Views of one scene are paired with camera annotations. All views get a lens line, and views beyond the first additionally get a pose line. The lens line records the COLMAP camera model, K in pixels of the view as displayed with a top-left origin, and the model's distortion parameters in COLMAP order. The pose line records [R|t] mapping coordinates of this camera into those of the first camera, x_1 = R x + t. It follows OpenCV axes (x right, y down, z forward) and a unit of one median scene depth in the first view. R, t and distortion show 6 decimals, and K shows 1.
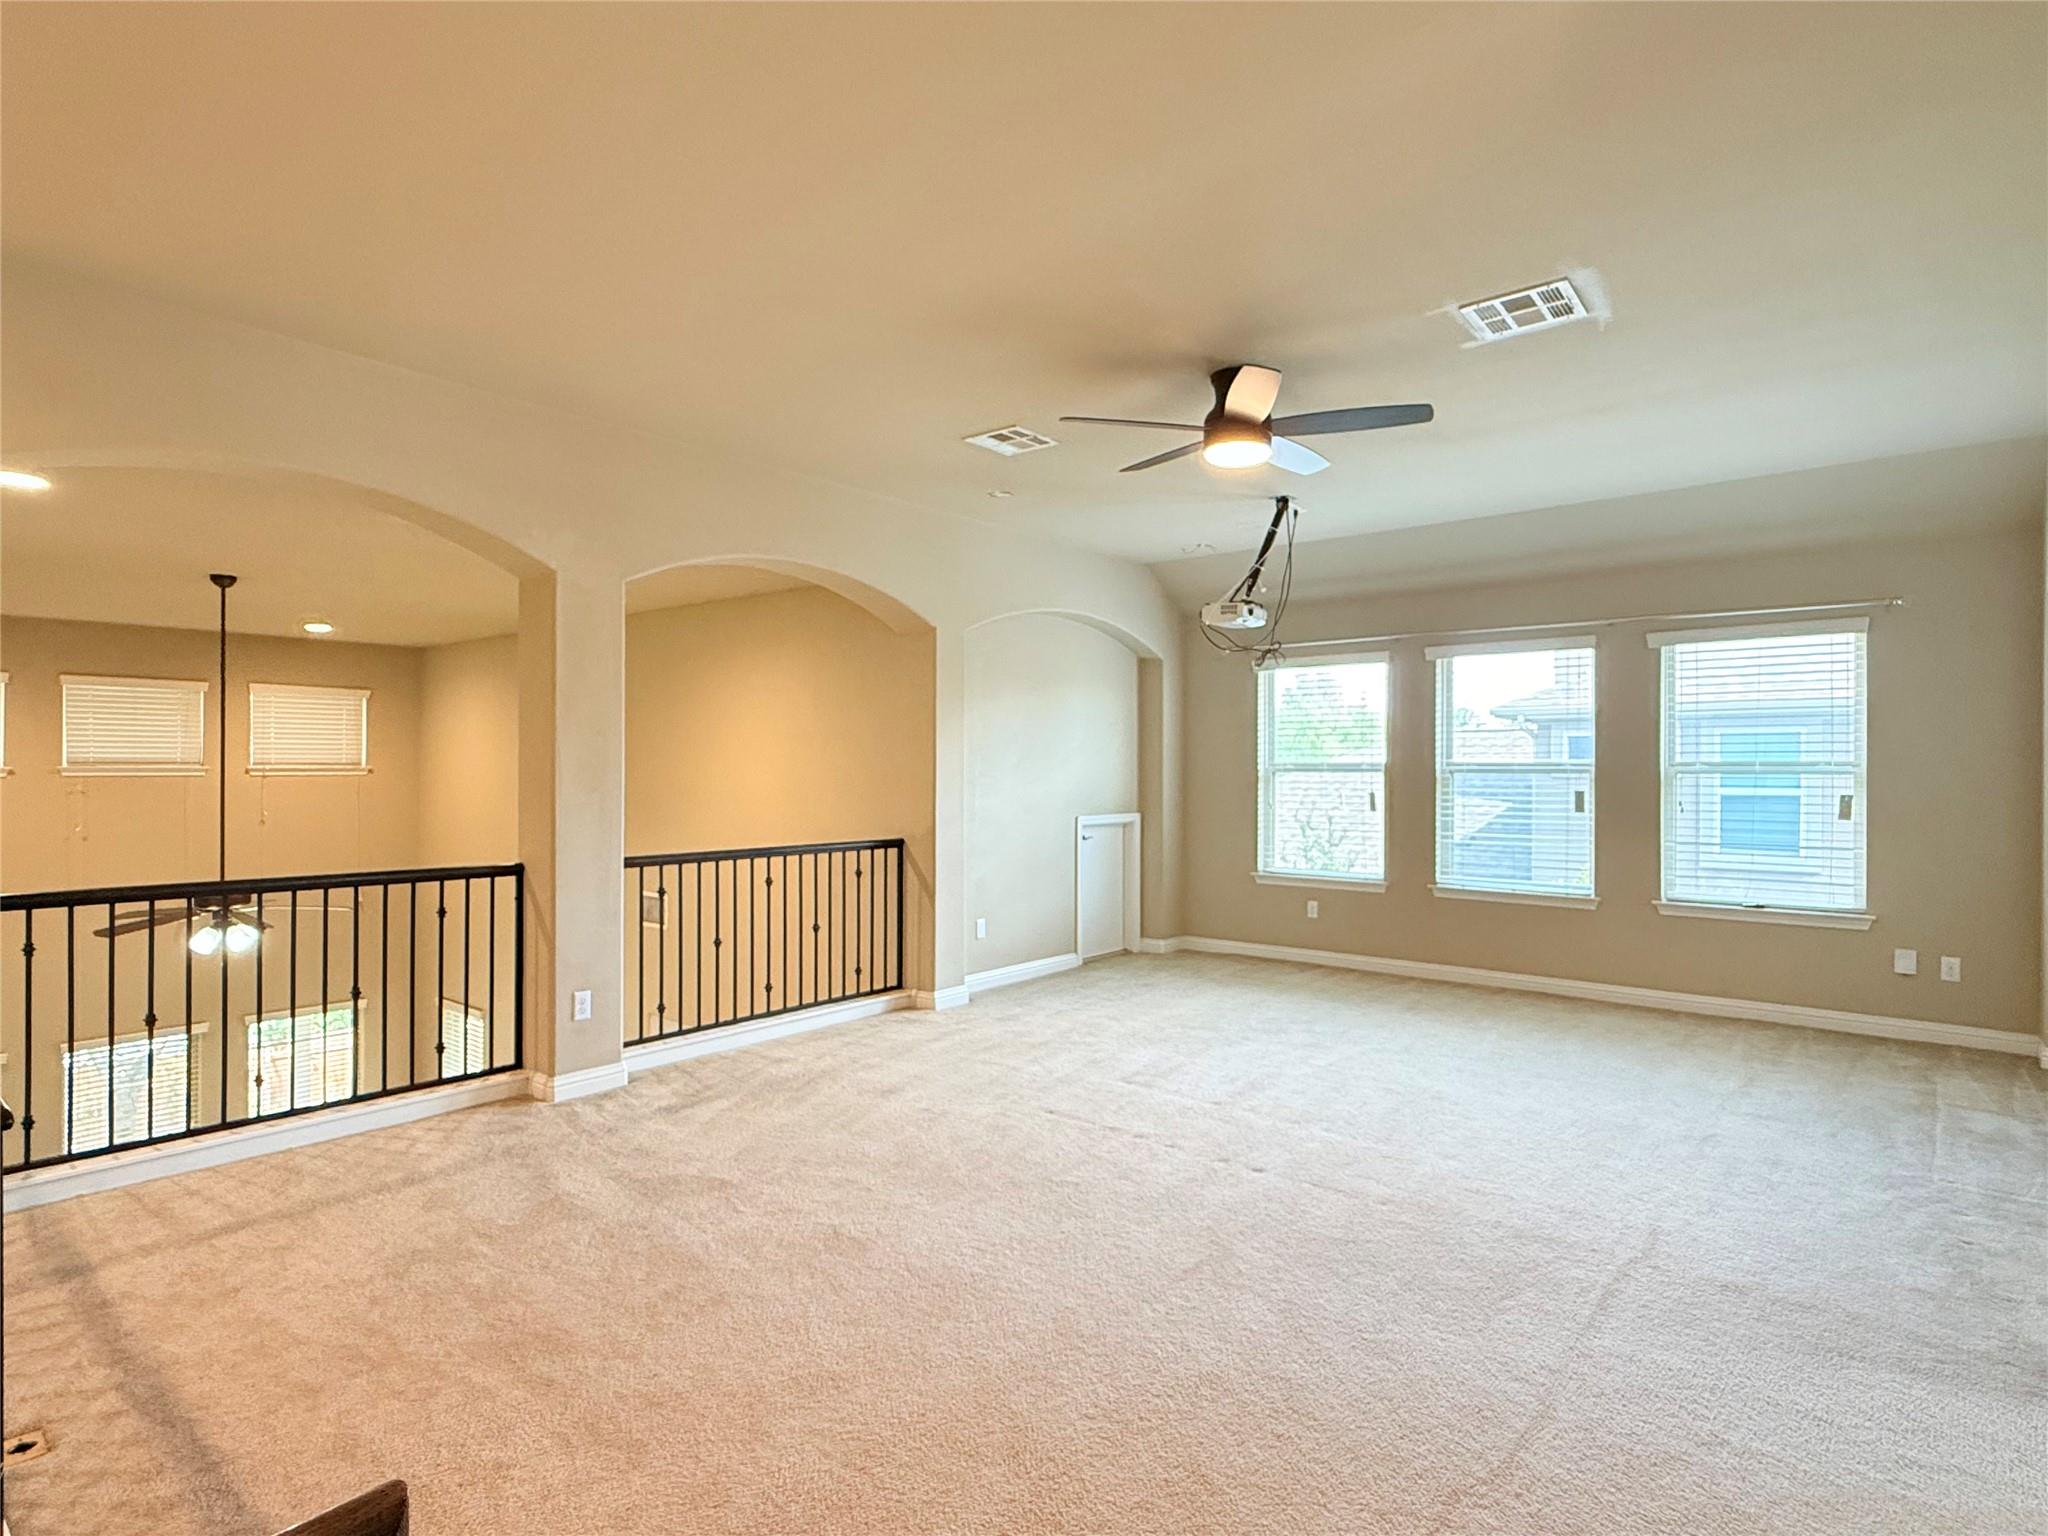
lens RADIAL K [[1067.1, 0, 1024.0], [0, 1067.1, 768.0], [0, 0, 1]] dist [-0.003171, -0.000966]
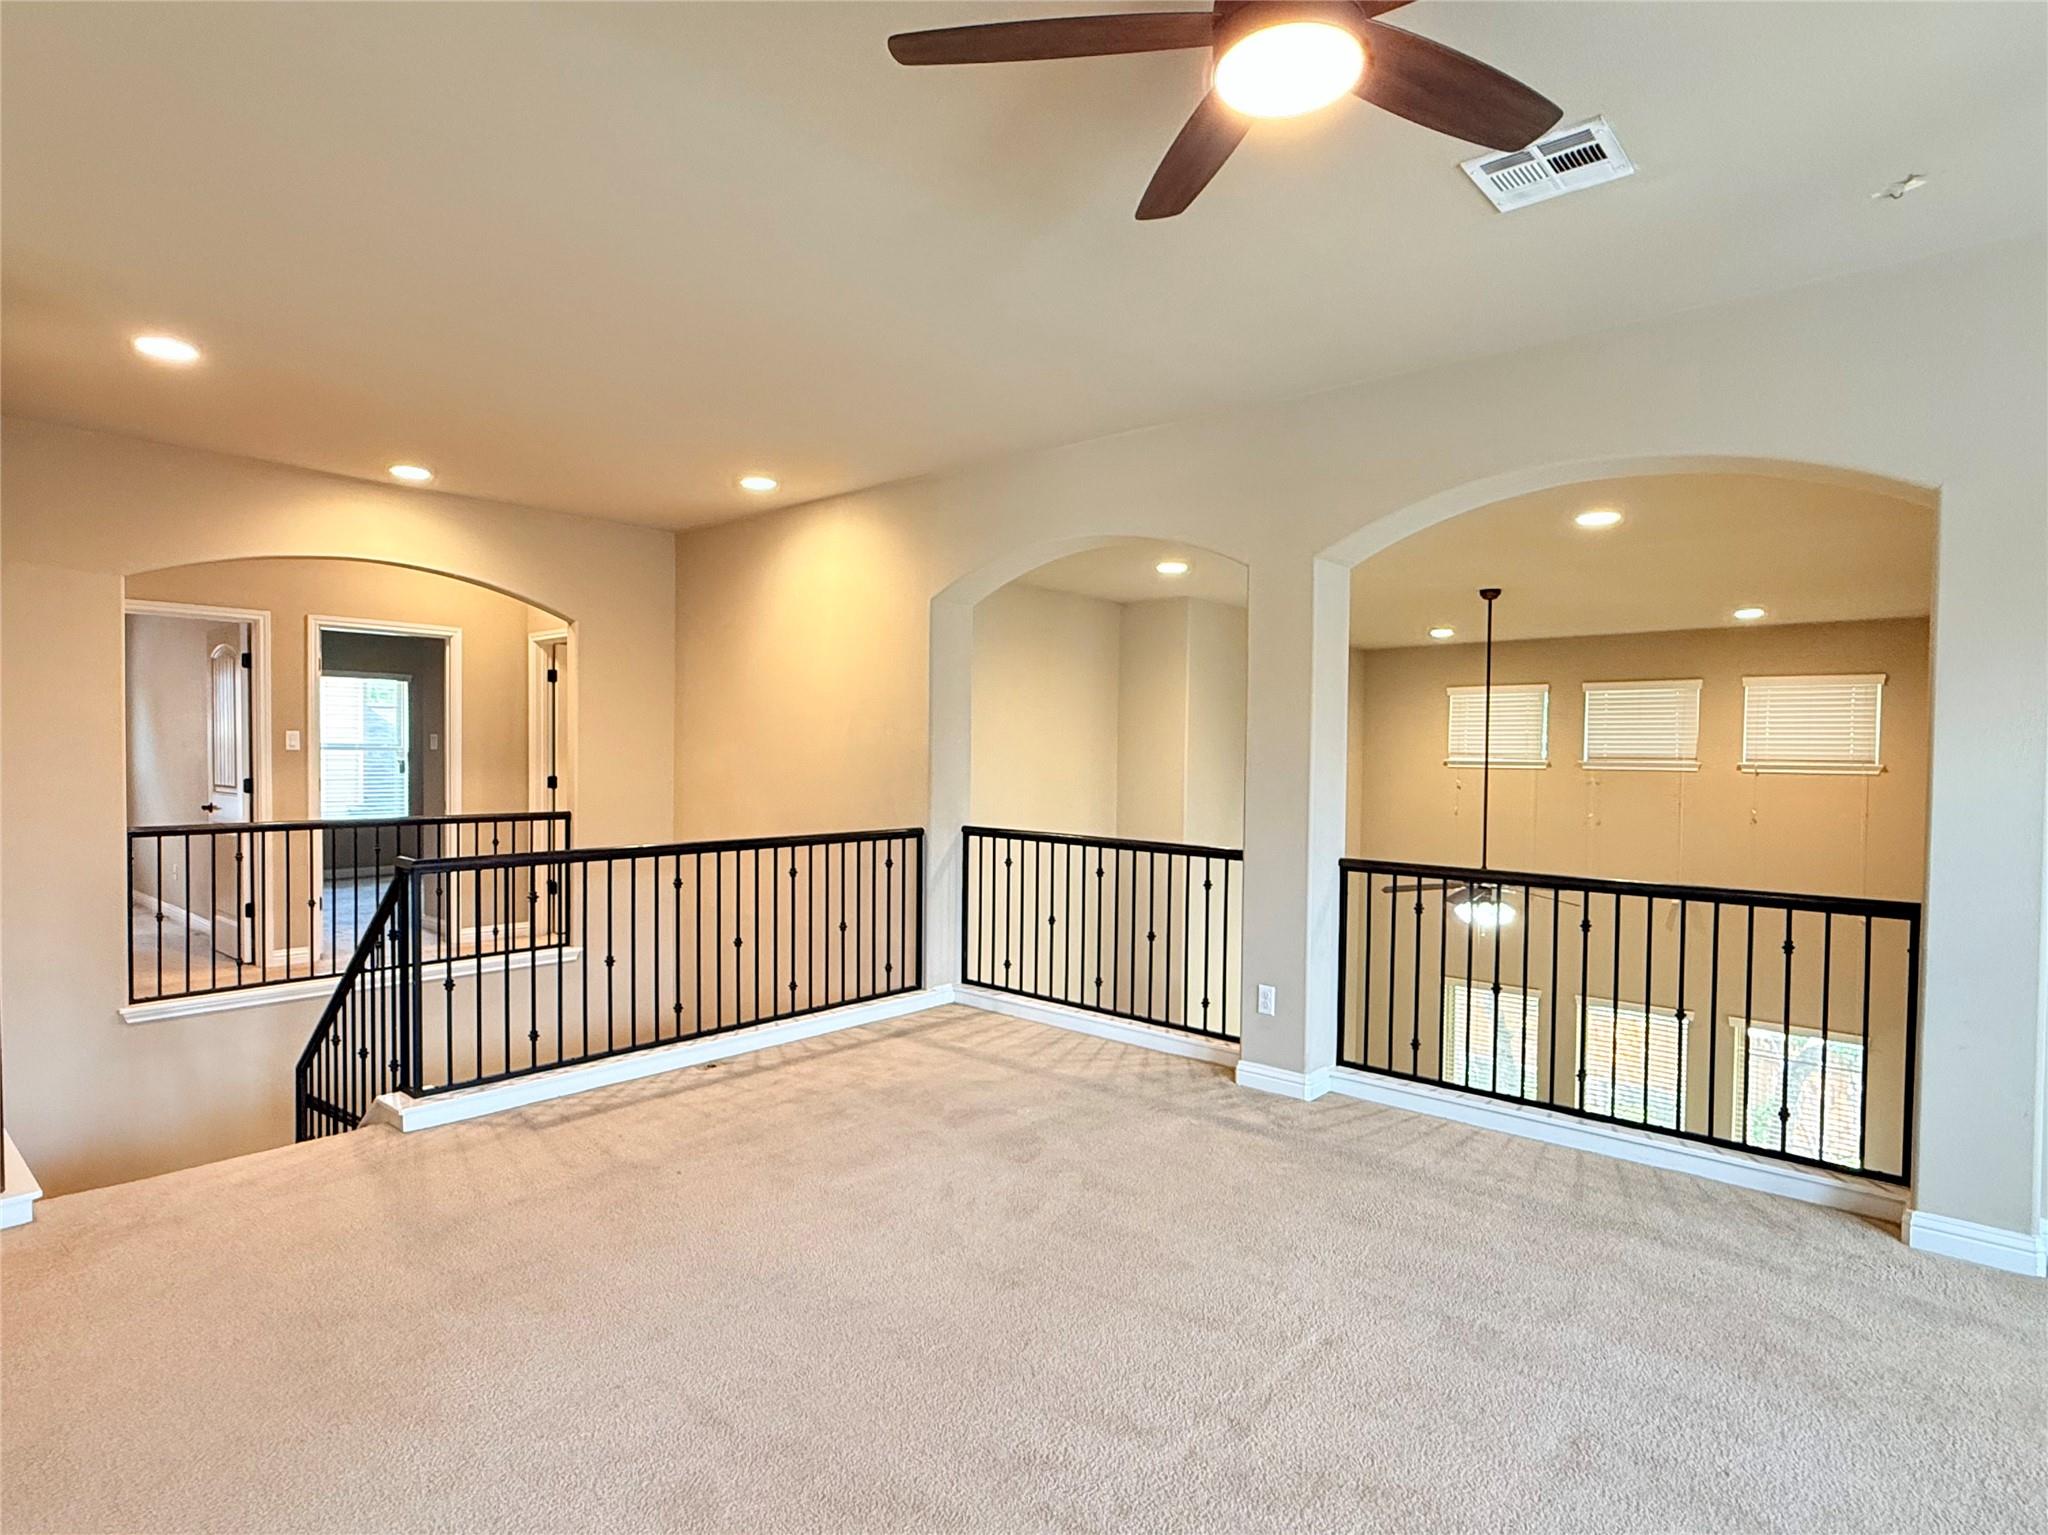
lens RADIAL K [[1093.8, 0, 1035.6], [0, 1093.8, 782.1], [0, 0, 1]] dist [-0.000803, -0.000217]
pose [[-0.019805, 0.025919, -0.999468, 0.462312], [-0.011888, 0.999587, 0.026158, -0.003372], [0.999733, 0.012400, -0.019488, 0.614490]]
